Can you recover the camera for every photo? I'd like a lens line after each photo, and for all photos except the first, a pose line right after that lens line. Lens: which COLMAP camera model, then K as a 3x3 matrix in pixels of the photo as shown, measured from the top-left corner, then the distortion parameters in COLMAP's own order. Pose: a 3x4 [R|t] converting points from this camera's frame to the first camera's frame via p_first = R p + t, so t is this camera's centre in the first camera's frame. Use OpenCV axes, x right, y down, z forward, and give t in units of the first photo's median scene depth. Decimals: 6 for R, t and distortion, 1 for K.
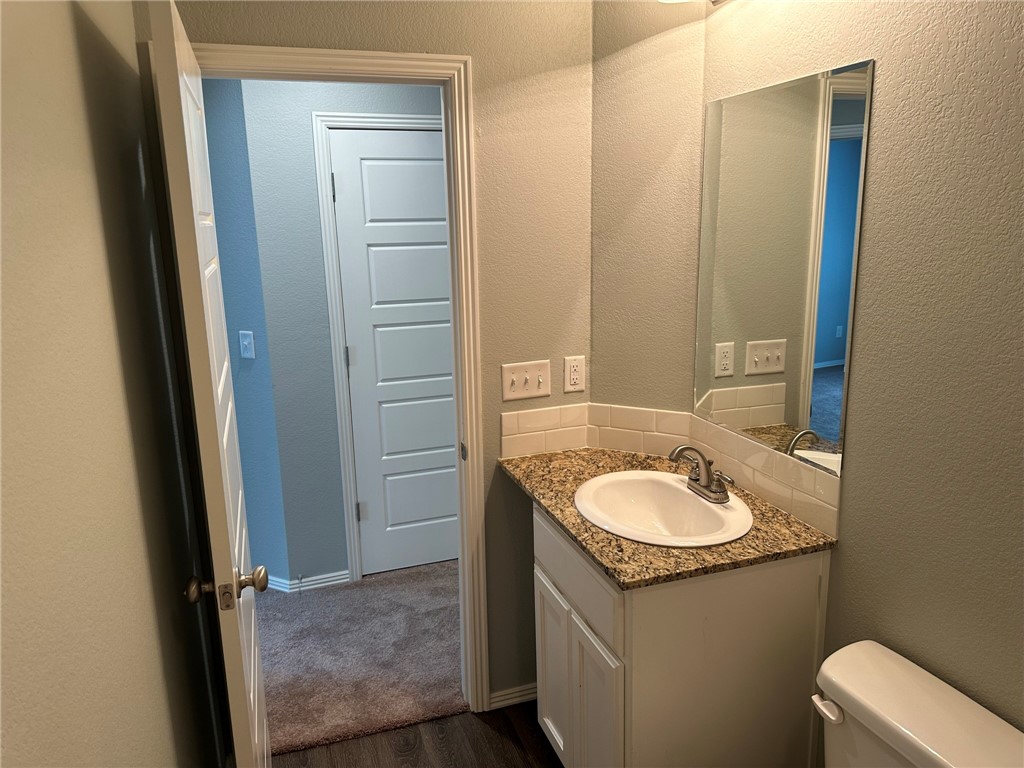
lens RADIAL K [[718.6, 0, 509.6], [0, 718.6, 381.5], [0, 0, 1]] dist [0.039927, -0.048747]
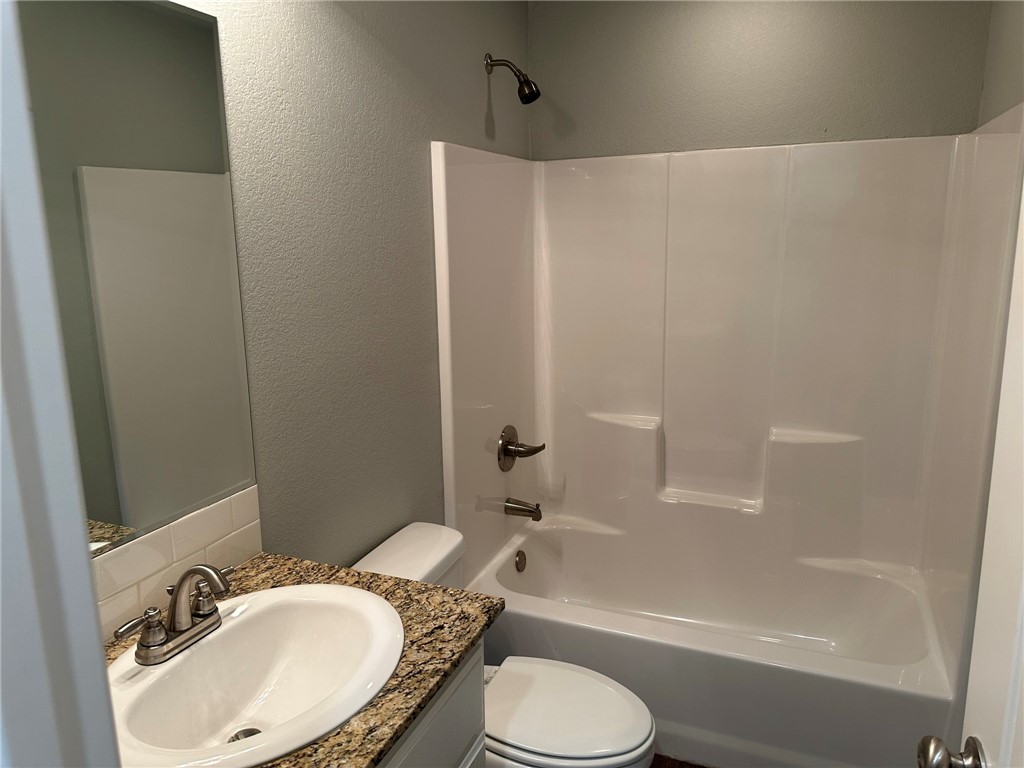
lens RADIAL K [[718.6, 0, 510.6], [0, 718.6, 380.0], [0, 0, 1]] dist [0.039927, -0.048747]
pose [[-0.753990, -0.098006, 0.649534, -0.303310], [0.173002, 0.924271, 0.340284, -0.203315], [-0.633695, 0.368941, -0.679936, 1.163779]]
